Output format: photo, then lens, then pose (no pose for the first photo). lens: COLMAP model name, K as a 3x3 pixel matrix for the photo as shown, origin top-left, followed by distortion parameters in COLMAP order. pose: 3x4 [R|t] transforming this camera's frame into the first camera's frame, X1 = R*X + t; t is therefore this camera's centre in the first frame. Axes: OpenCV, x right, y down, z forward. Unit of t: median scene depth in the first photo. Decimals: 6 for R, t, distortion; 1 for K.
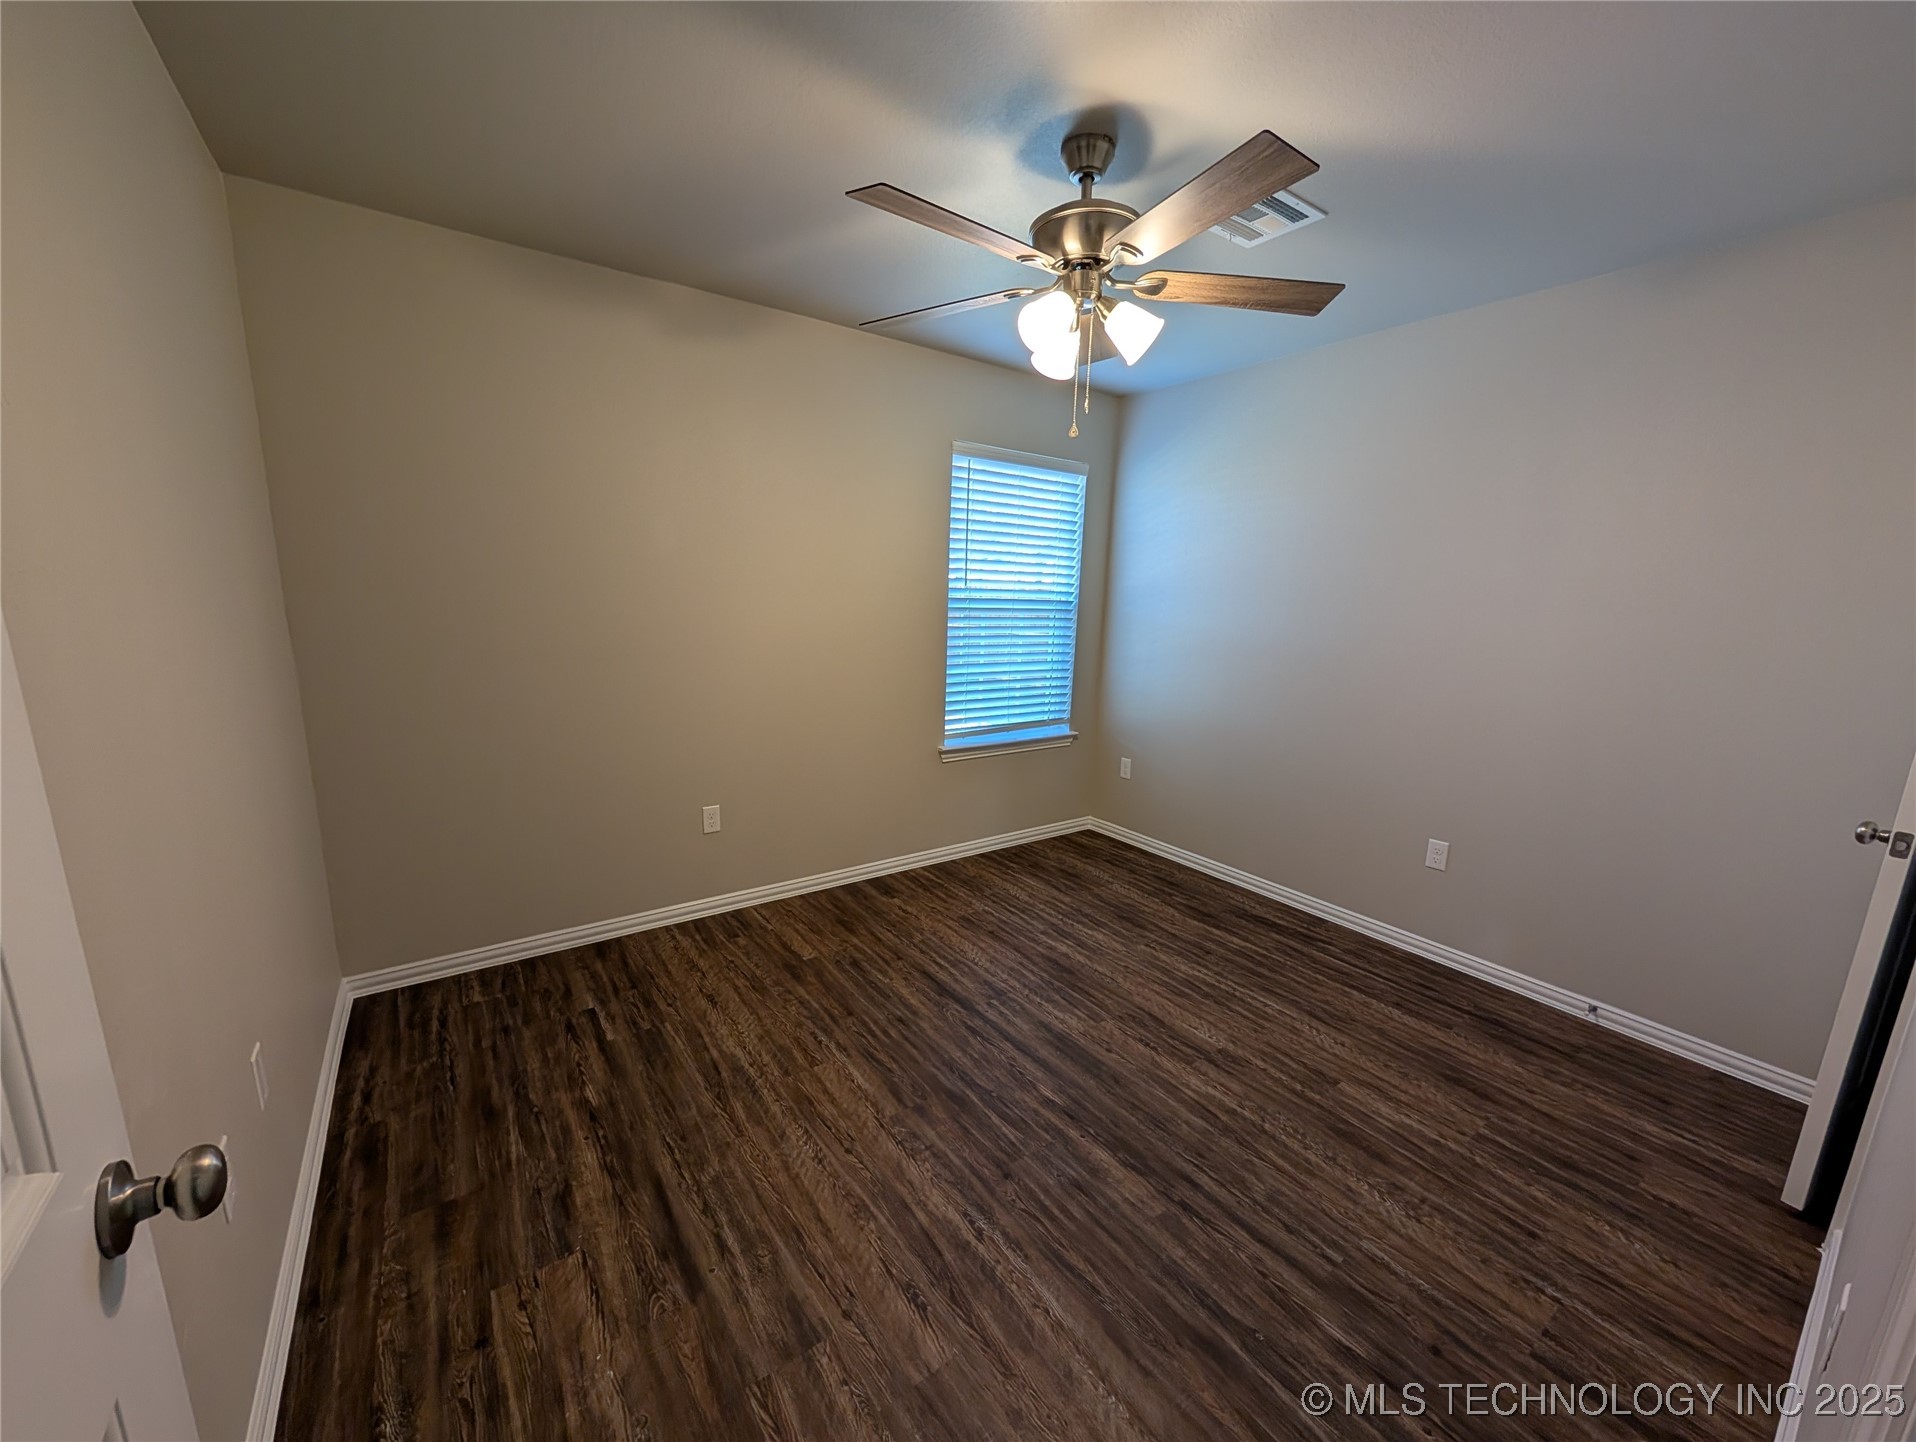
lens RADIAL K [[731.2, 0, 956.8], [0, 731.2, 737.8], [0, 0, 1]] dist [0.000049, 0.000027]
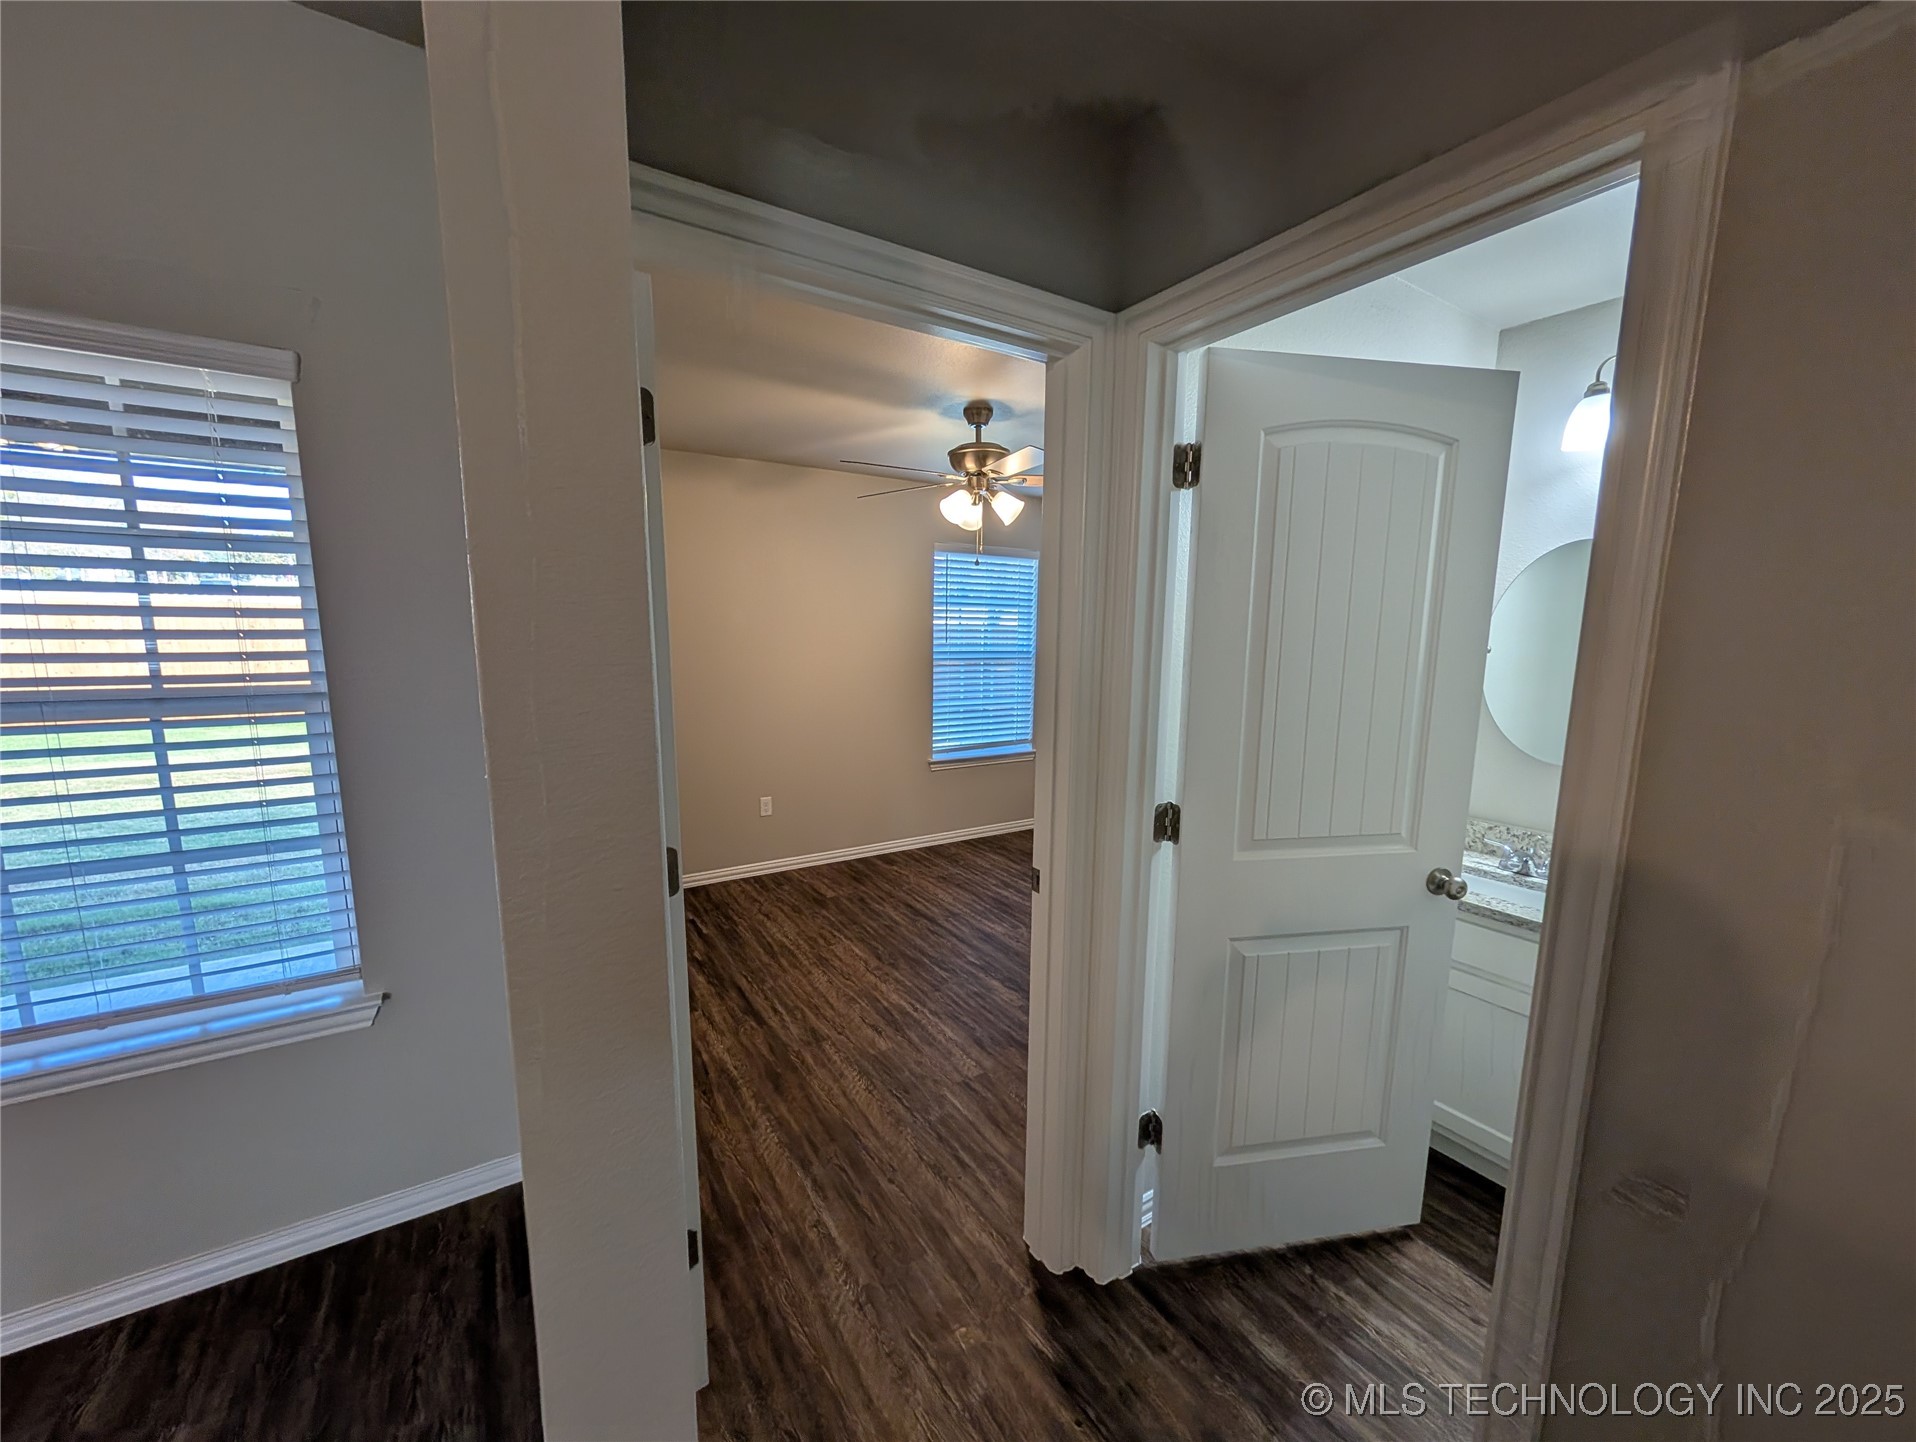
lens RADIAL K [[731.2, 0, 956.8], [0, 731.2, 737.8], [0, 0, 1]] dist [0.000049, 0.000027]
pose [[0.998460, -0.007718, -0.054939, 0.167551], [0.004771, 0.998552, -0.053576, 0.074759], [0.055273, 0.053232, 0.997051, -0.588776]]
